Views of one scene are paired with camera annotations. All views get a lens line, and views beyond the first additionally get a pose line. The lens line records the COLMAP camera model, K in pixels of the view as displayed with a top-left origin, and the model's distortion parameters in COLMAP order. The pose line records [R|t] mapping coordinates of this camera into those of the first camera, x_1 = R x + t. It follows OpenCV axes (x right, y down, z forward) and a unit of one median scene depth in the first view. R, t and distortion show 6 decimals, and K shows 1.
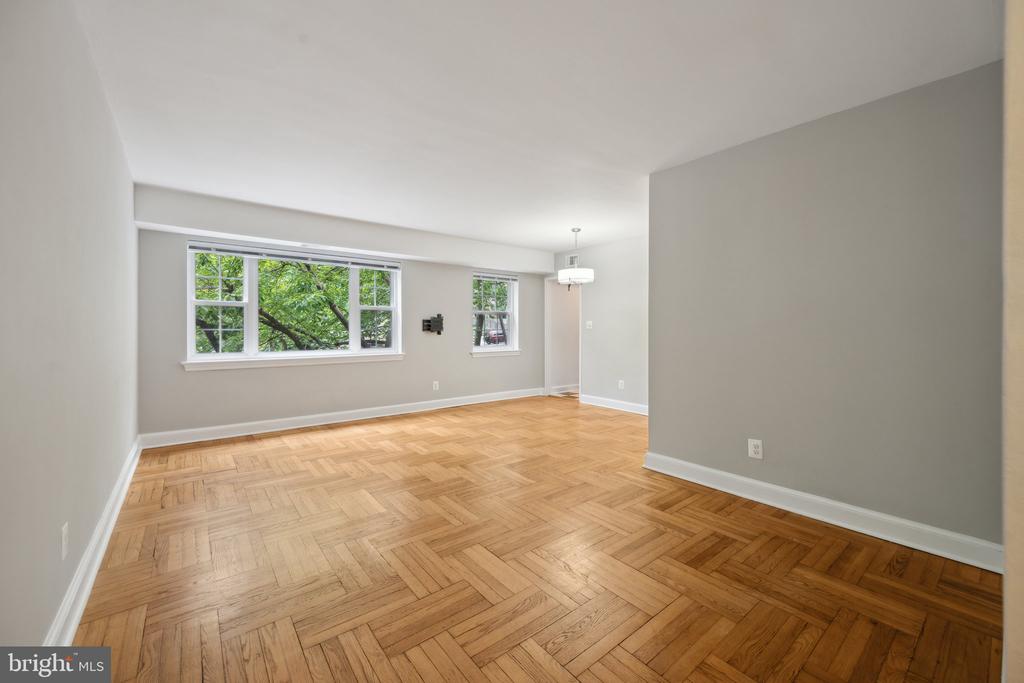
lens RADIAL K [[408.9, 0, 514.5], [0, 408.9, 330.4], [0, 0, 1]] dist [0.001098, -0.000414]
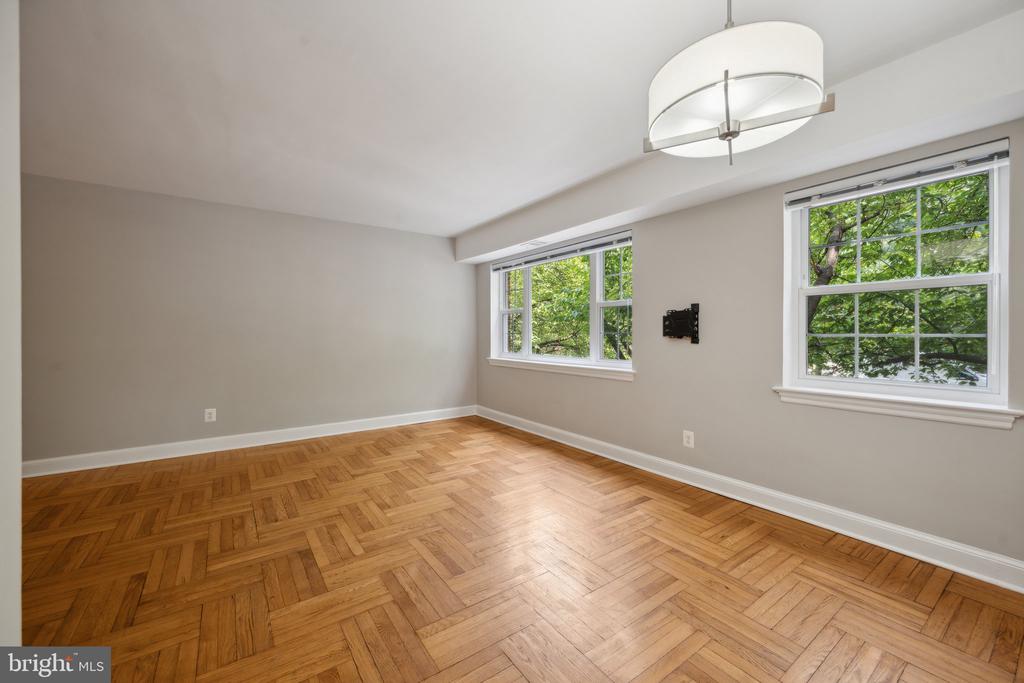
lens RADIAL K [[408.9, 0, 516.2], [0, 408.9, 336.9], [0, 0, 1]] dist [0.001098, -0.000414]
pose [[-0.070936, 0.011768, -0.997411, 0.523141], [-0.000123, 0.999930, 0.011807, -0.005538], [0.997481, 0.000960, -0.070930, 1.212521]]
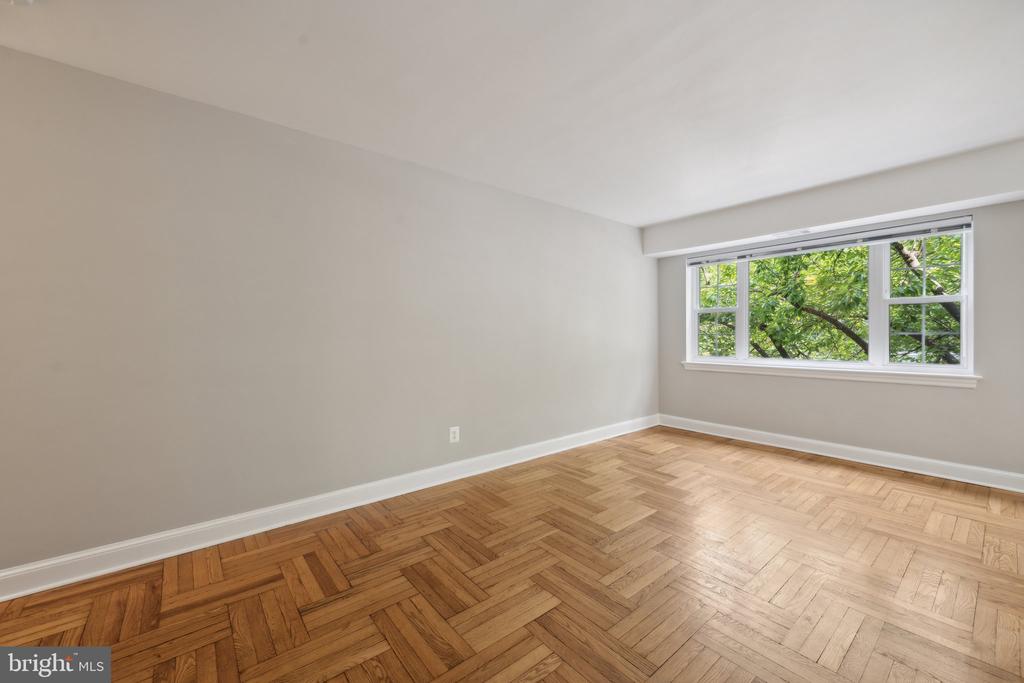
lens RADIAL K [[408.9, 0, 510.5], [0, 408.9, 340.7], [0, 0, 1]] dist [0.001098, -0.000414]
pose [[0.002973, 0.016128, -0.999866, 0.398314], [0.001656, 0.999868, 0.016133, -0.004071], [0.999994, -0.001704, 0.002946, 0.502038]]
